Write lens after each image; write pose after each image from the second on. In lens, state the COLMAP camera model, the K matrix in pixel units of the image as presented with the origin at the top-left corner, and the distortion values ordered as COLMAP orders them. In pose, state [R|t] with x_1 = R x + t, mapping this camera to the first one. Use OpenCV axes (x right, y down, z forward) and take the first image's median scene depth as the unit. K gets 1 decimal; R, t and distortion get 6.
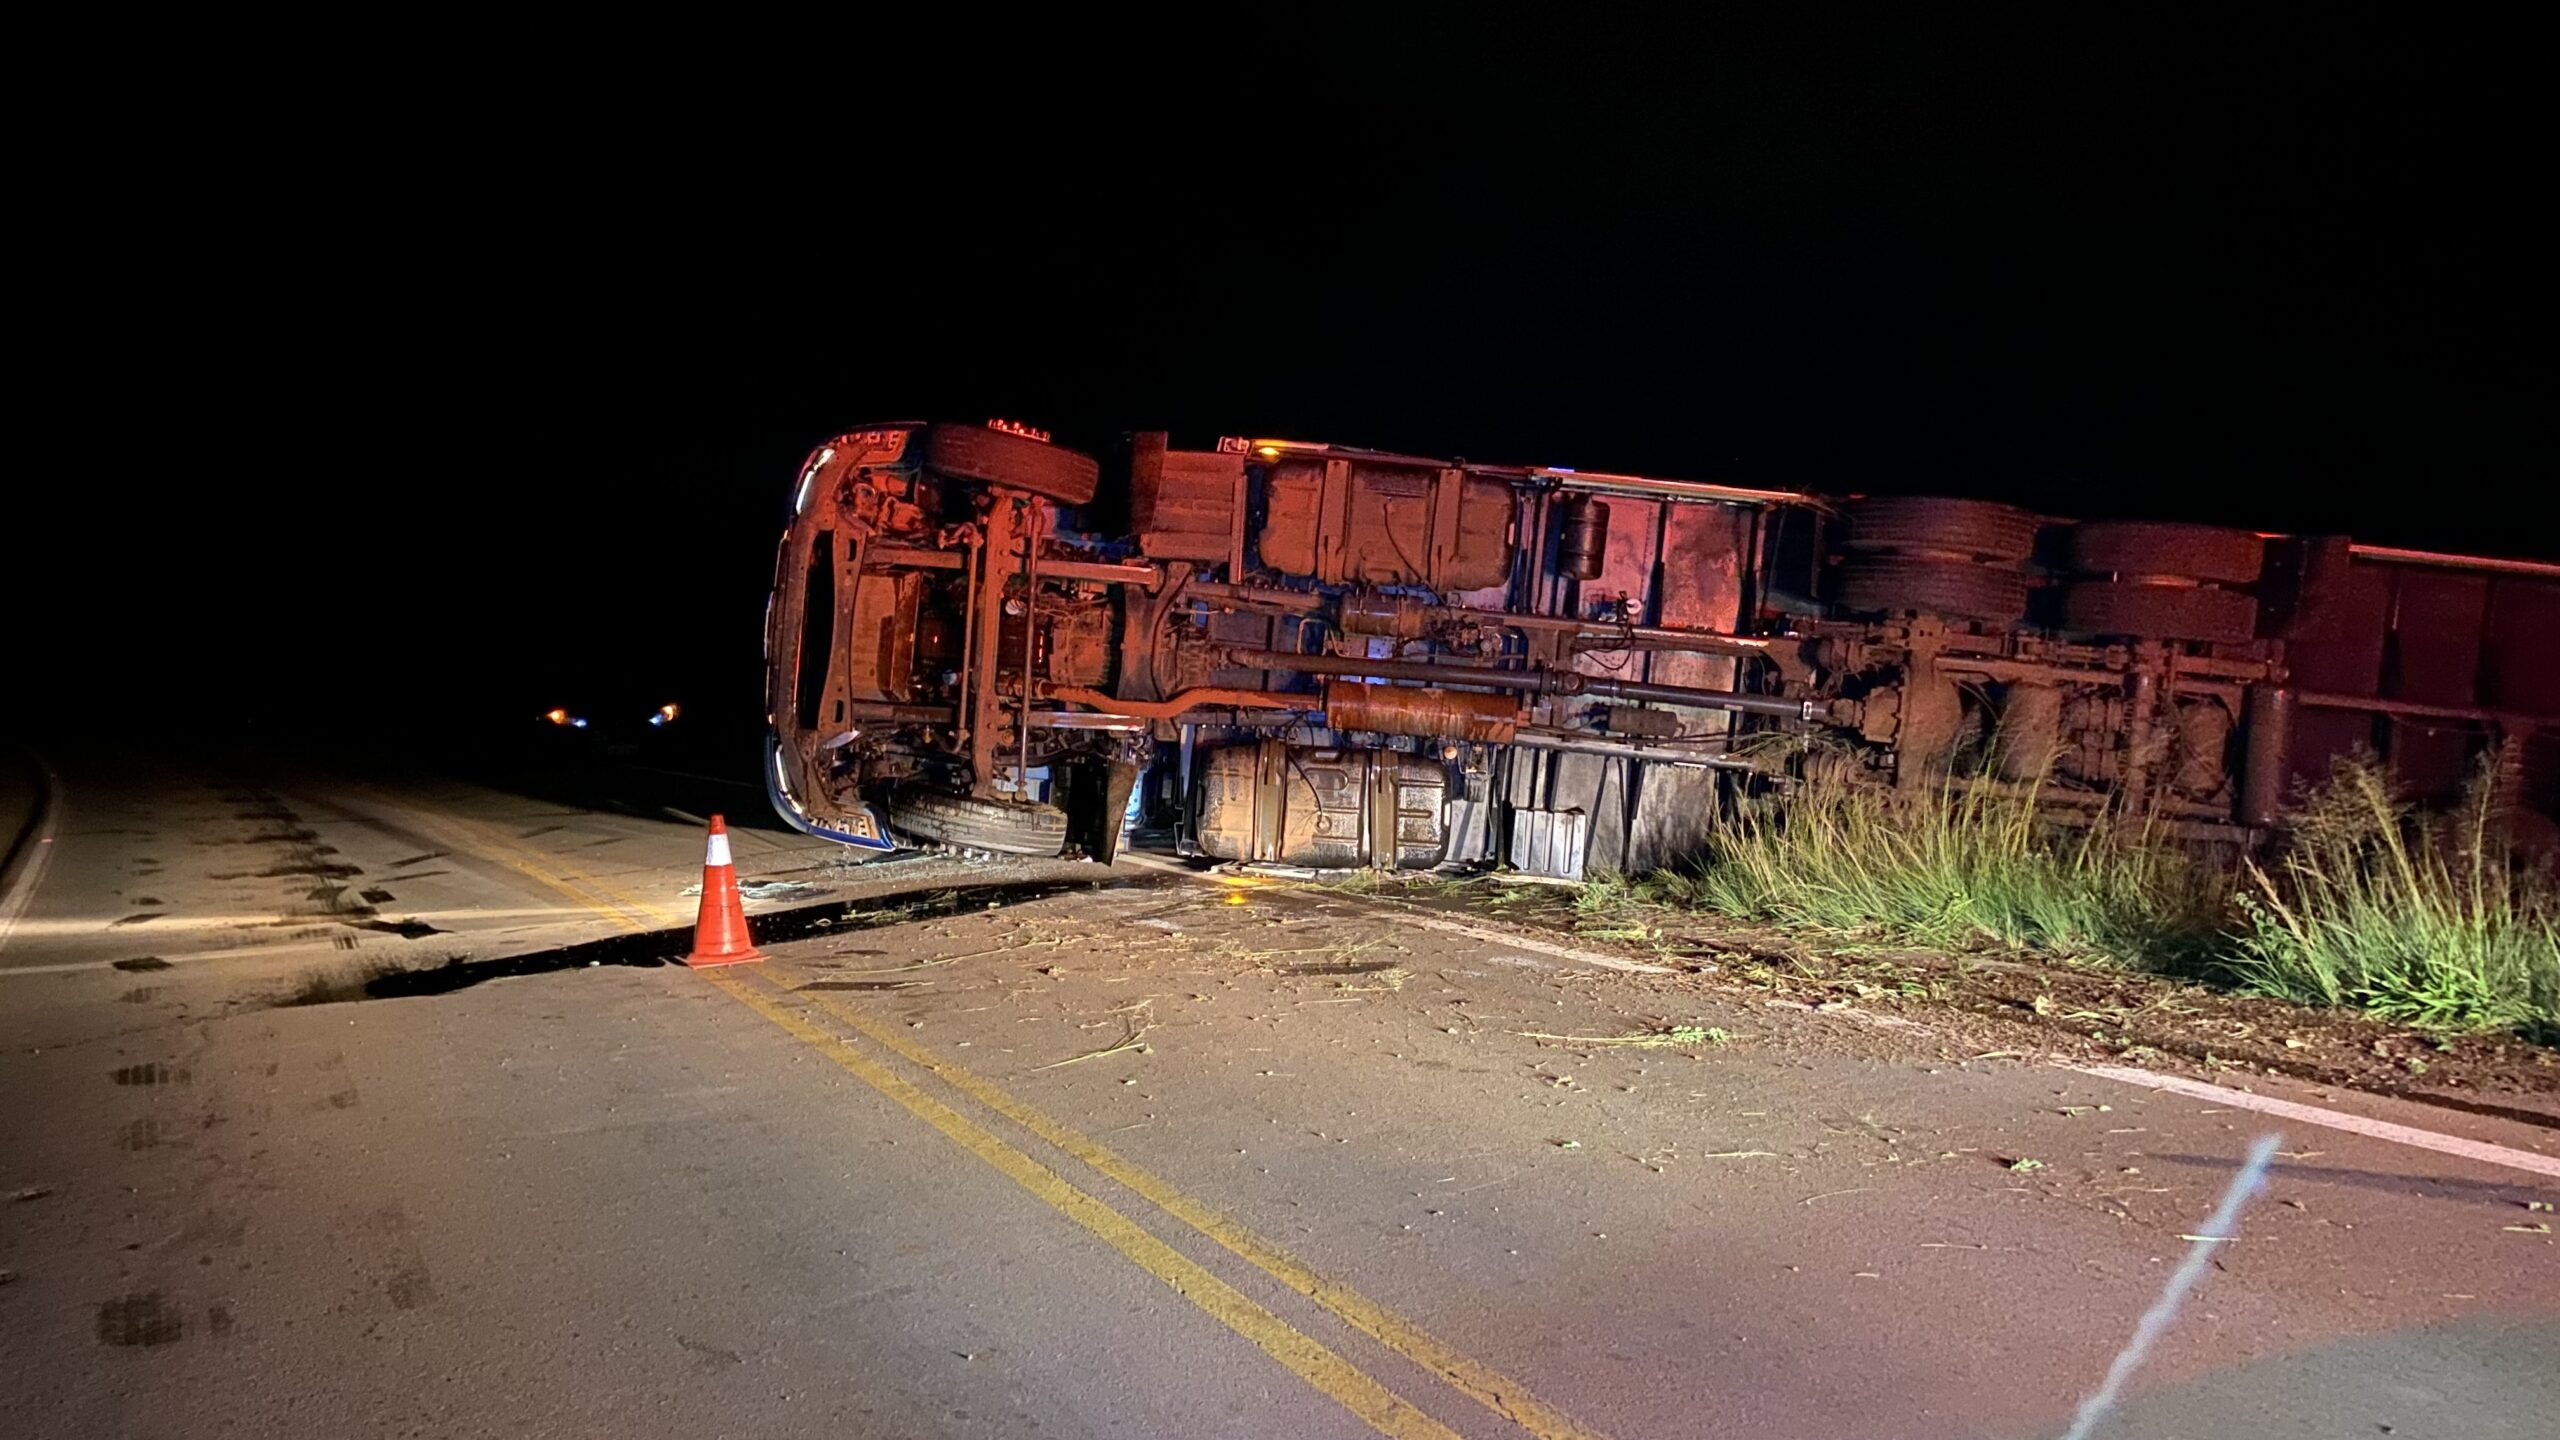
lens RADIAL K [[1951.4, 0, 1287.6], [0, 1951.4, 709.7], [0, 0, 1]] dist [0.131515, -0.150076]
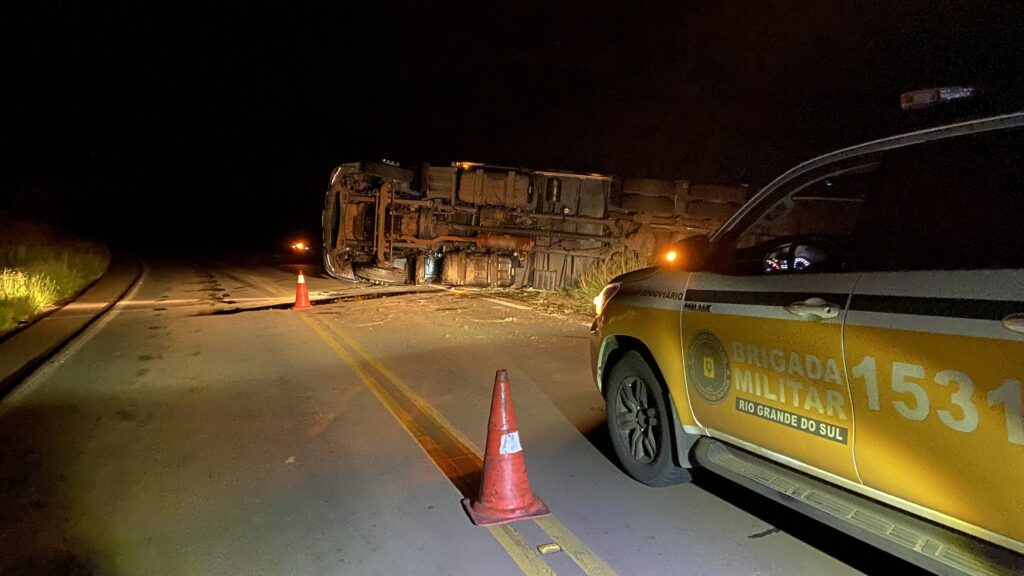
lens RADIAL K [[780.6, 0, 515.1], [0, 780.6, 283.9], [0, 0, 1]] dist [0.131515, -0.150076]
pose [[0.992214, 0.000998, -0.124541, 0.257542], [0.005249, 0.998744, 0.049822, 0.006226], [0.124435, -0.050088, 0.990963, -0.372715]]
